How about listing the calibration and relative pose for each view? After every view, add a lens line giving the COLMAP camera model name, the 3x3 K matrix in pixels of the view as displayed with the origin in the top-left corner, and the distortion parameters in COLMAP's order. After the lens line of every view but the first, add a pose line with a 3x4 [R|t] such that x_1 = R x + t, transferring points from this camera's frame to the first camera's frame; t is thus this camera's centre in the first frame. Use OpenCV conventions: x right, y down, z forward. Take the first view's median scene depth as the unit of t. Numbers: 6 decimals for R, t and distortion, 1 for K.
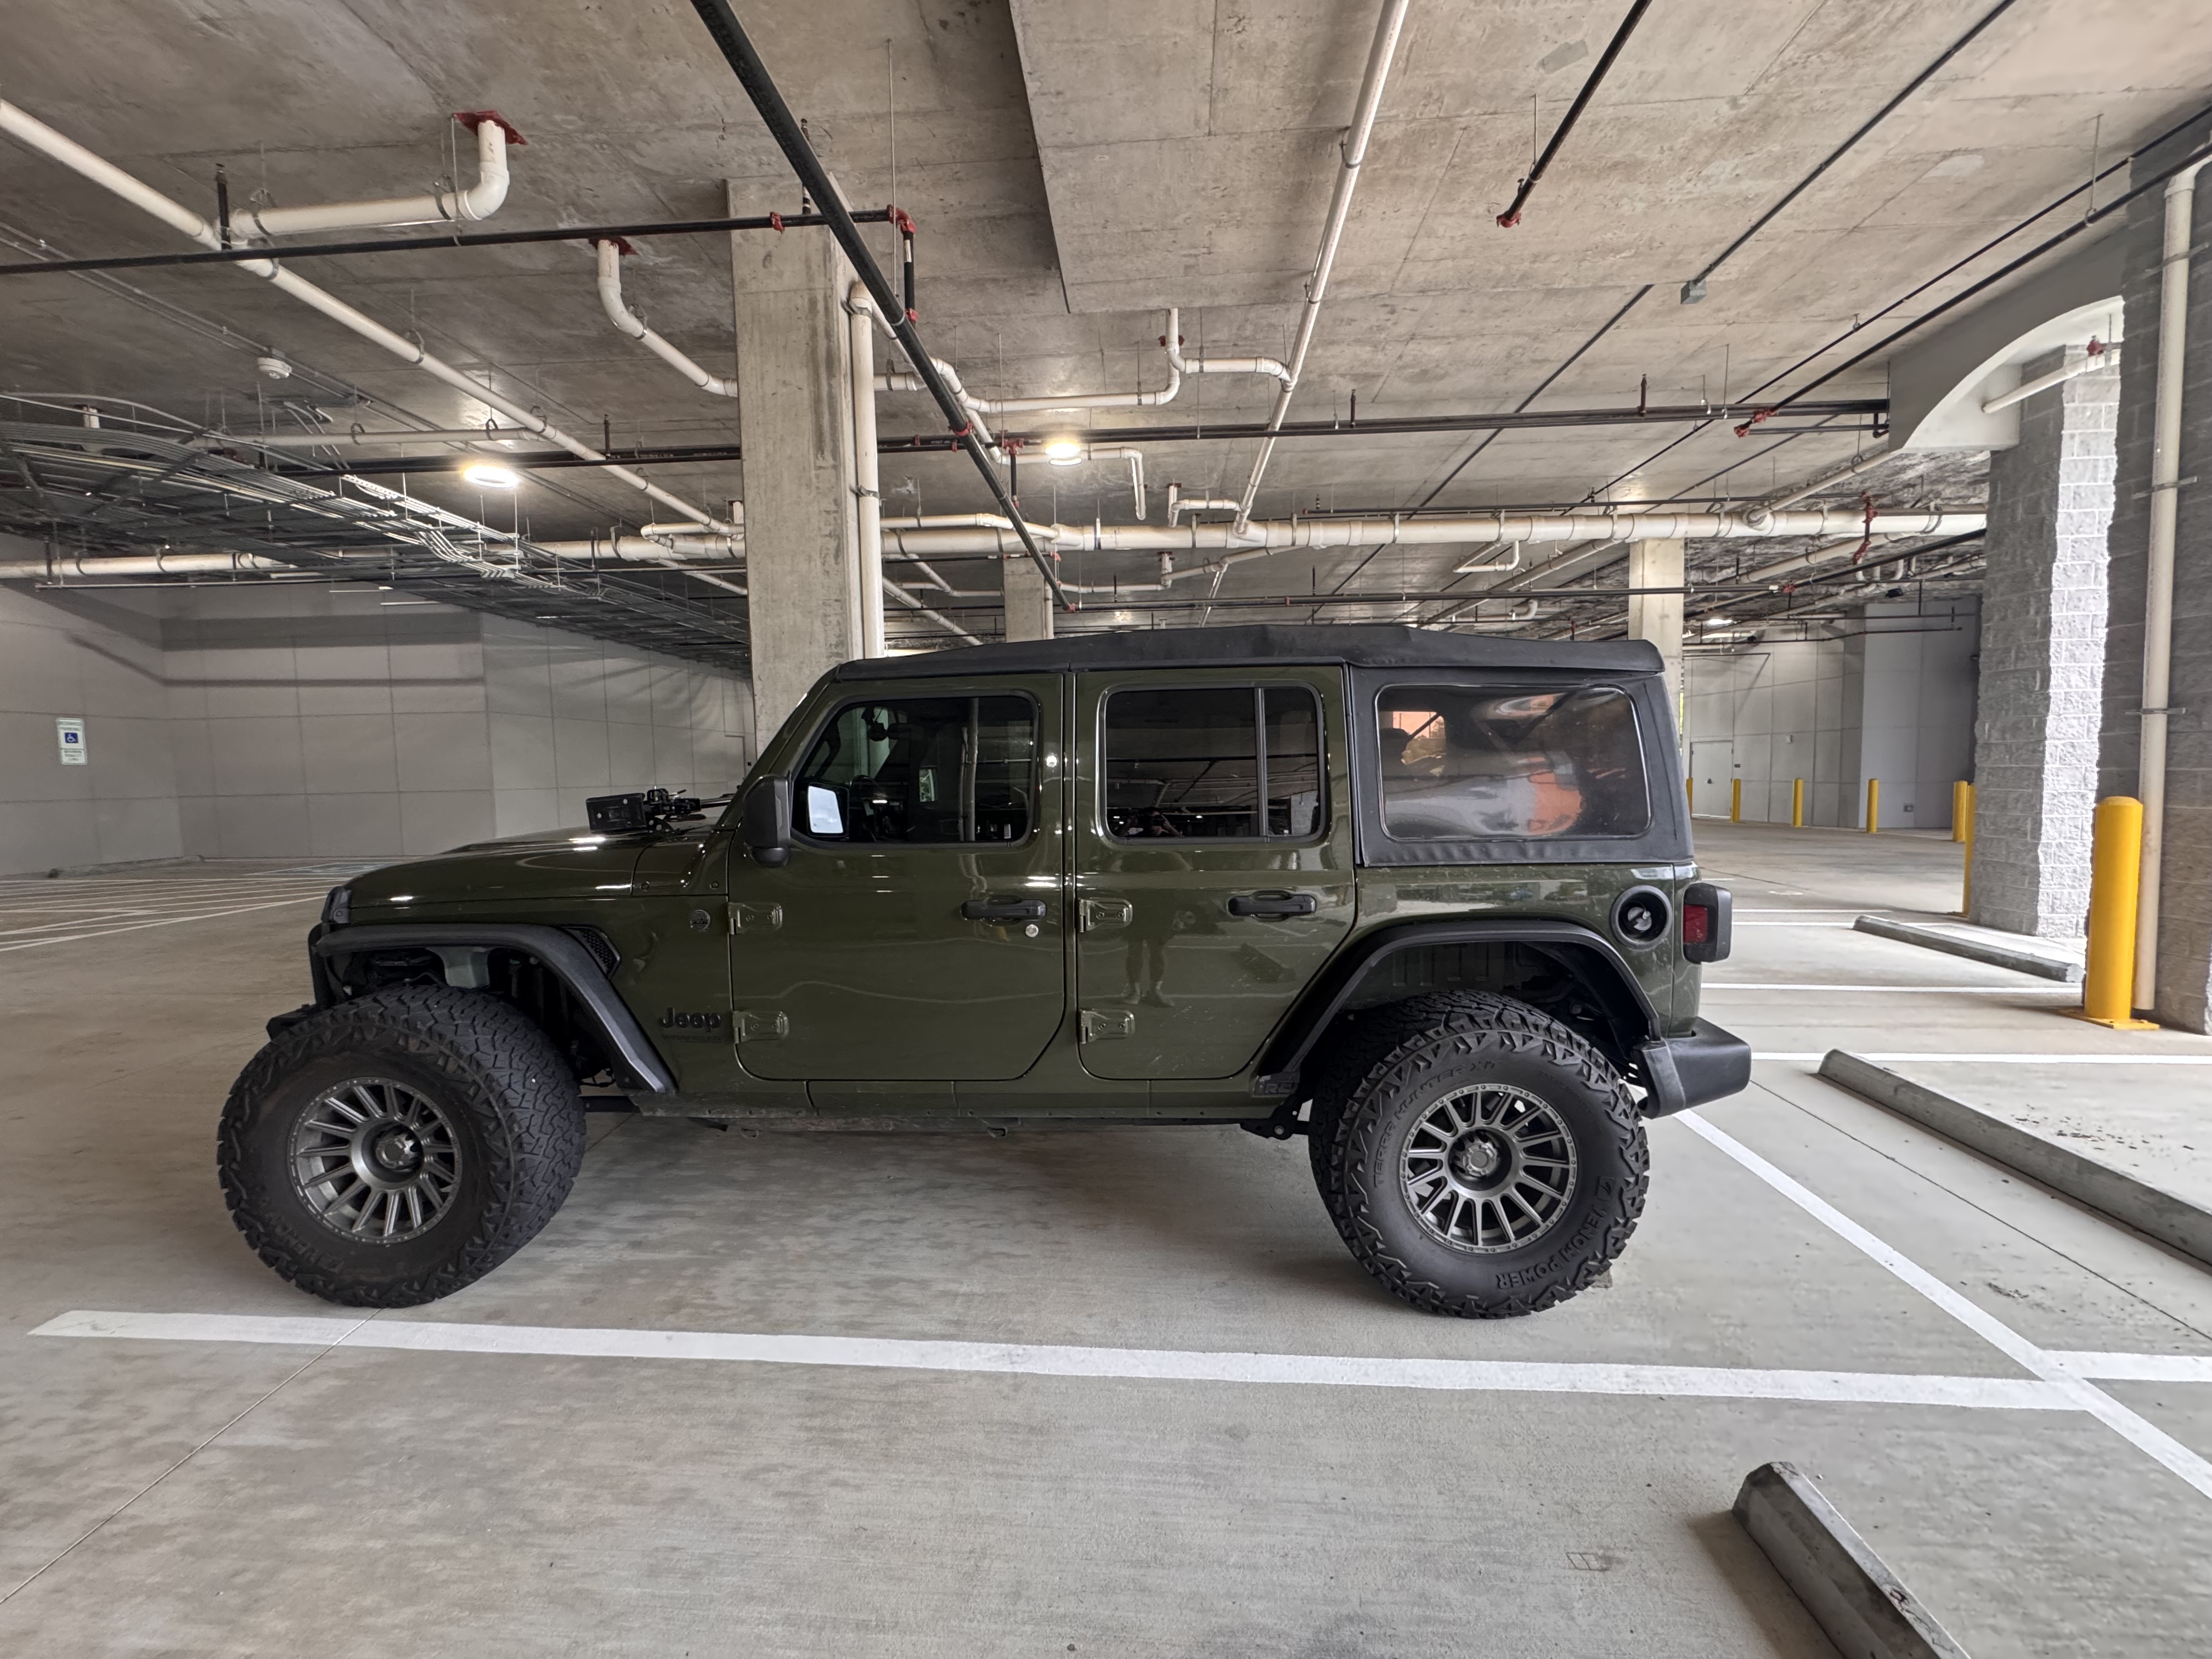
lens RADIAL K [[895.7, 0, 1102.5], [0, 895.7, 830.8], [0, 0, 1]] dist [-0.003871, 0.000007]
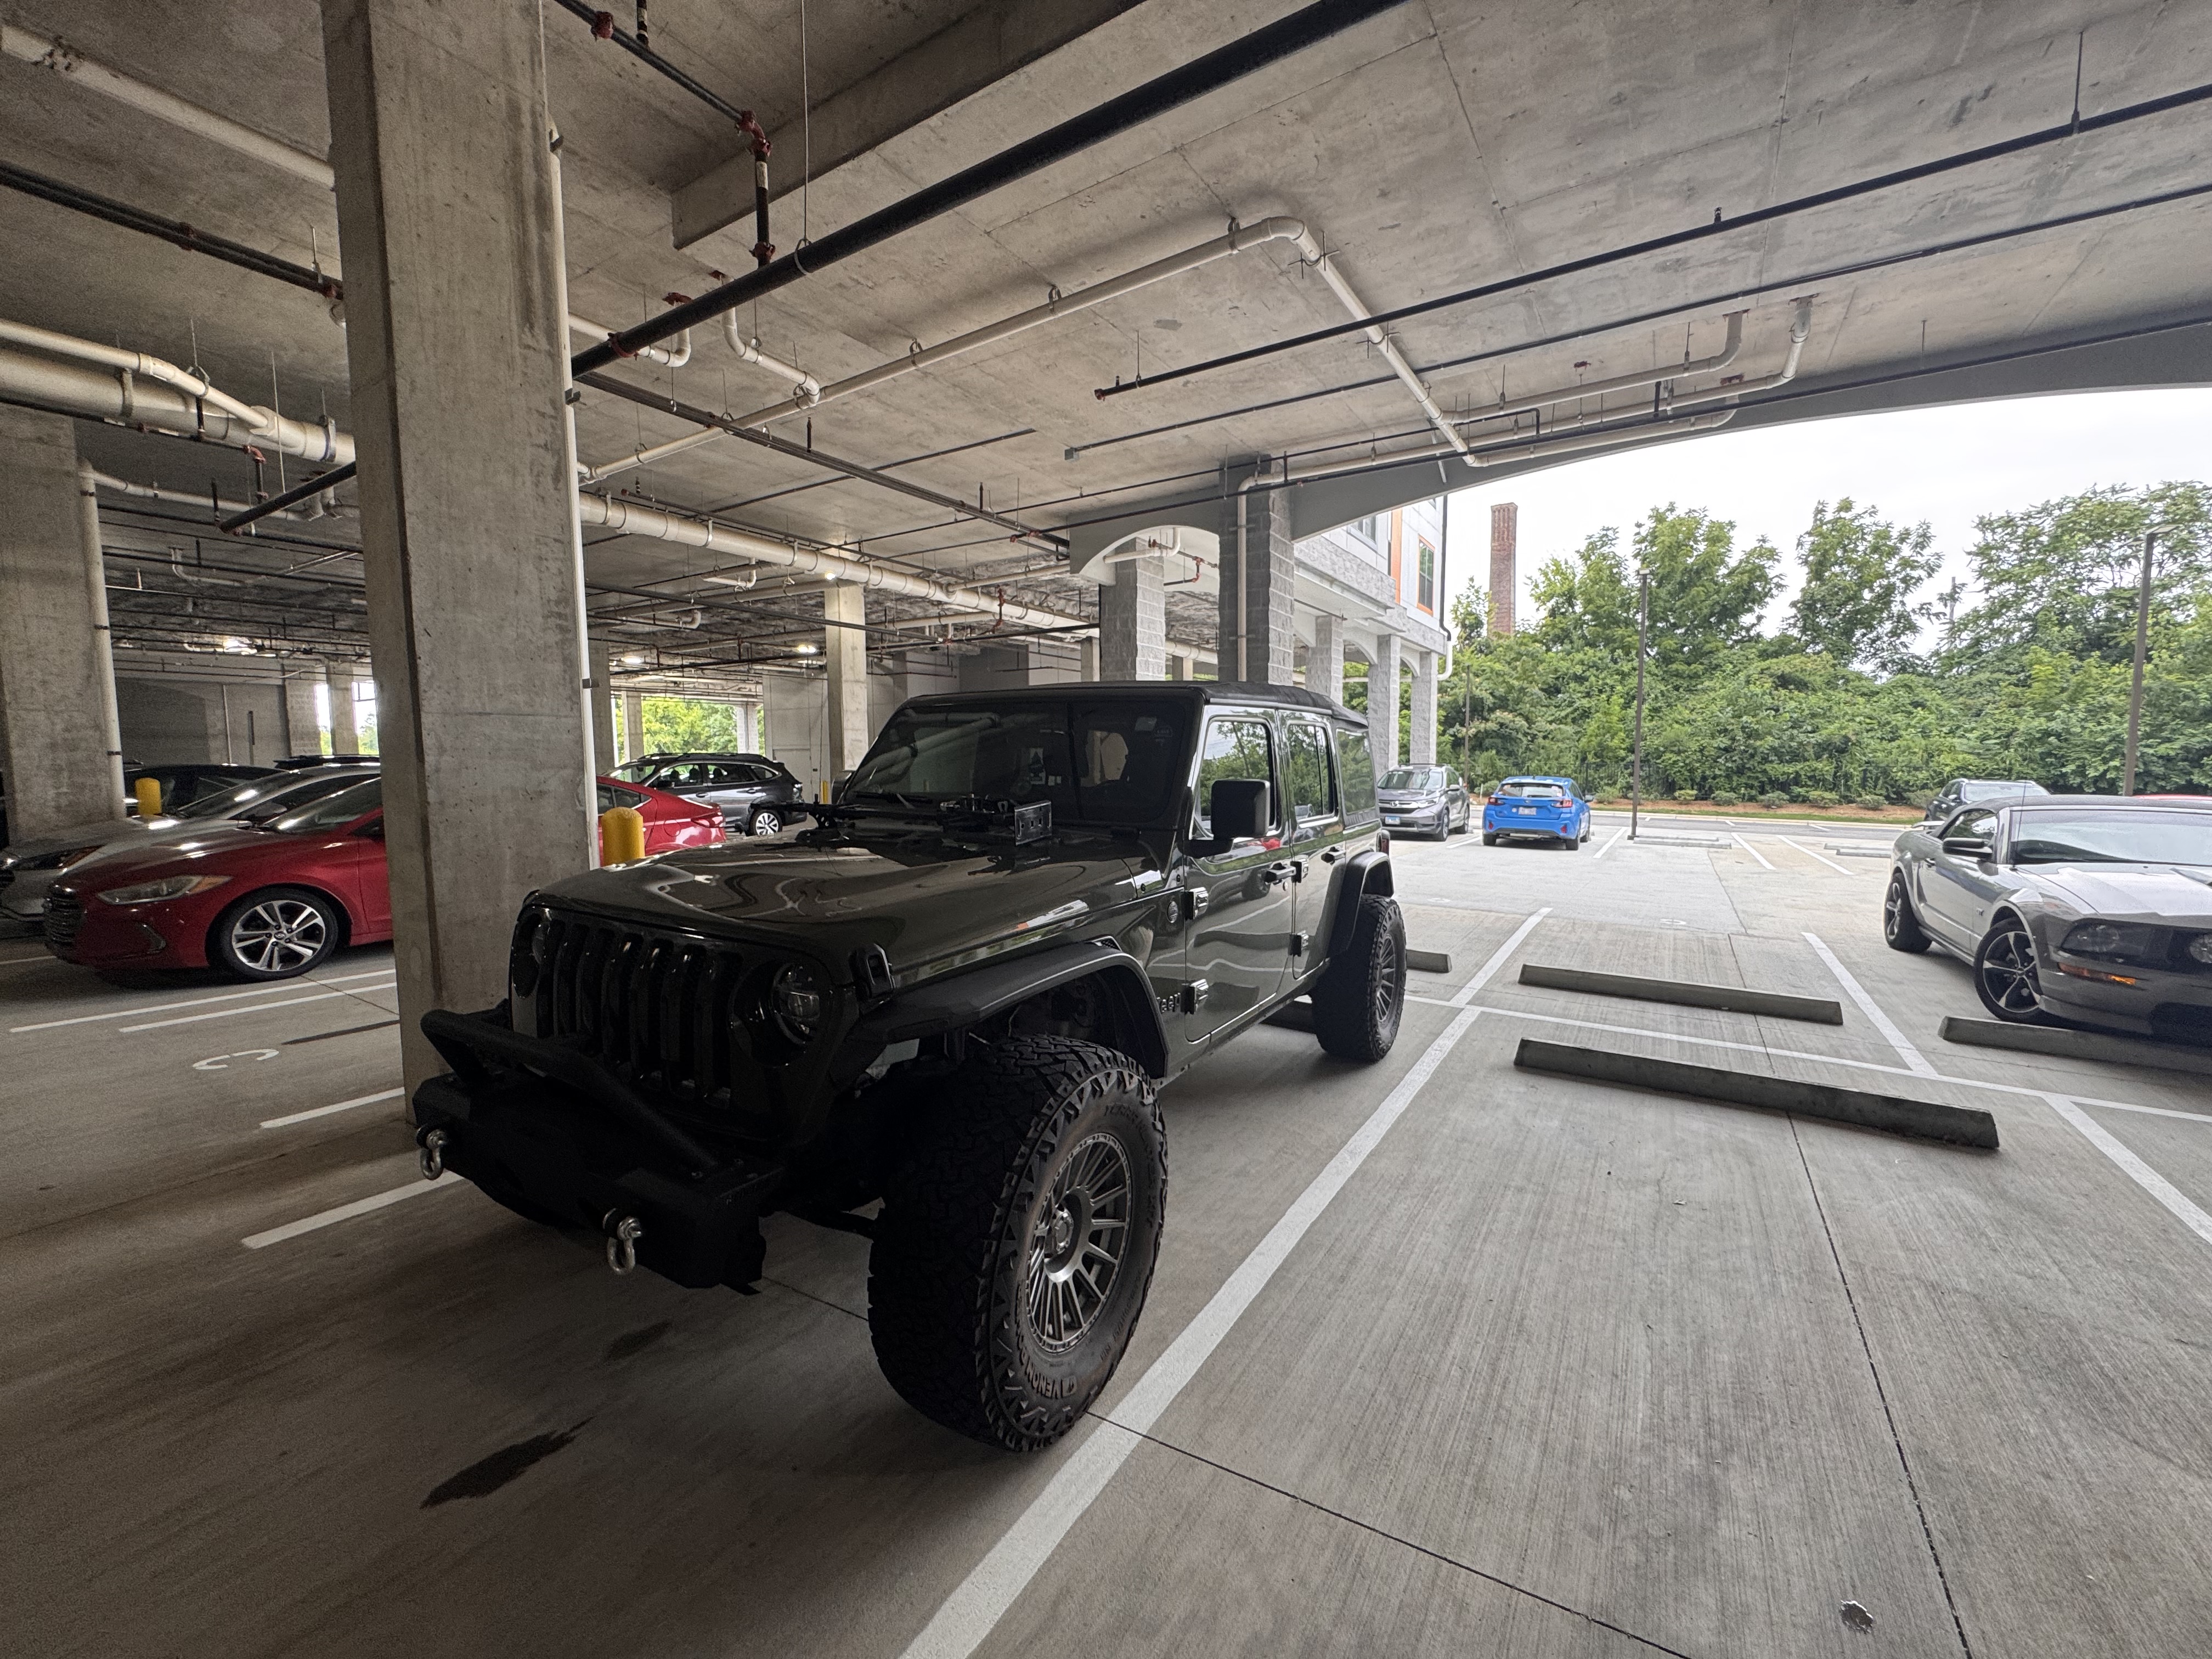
lens RADIAL K [[895.7, 0, 1117.9], [0, 895.7, 830.3], [0, 0, 1]] dist [-0.003871, 0.000007]
pose [[0.474075, -0.054922, 0.878770, -0.502099], [0.057552, 0.997851, 0.031317, -0.013798], [-0.878602, 0.035729, 0.476217, 0.183182]]
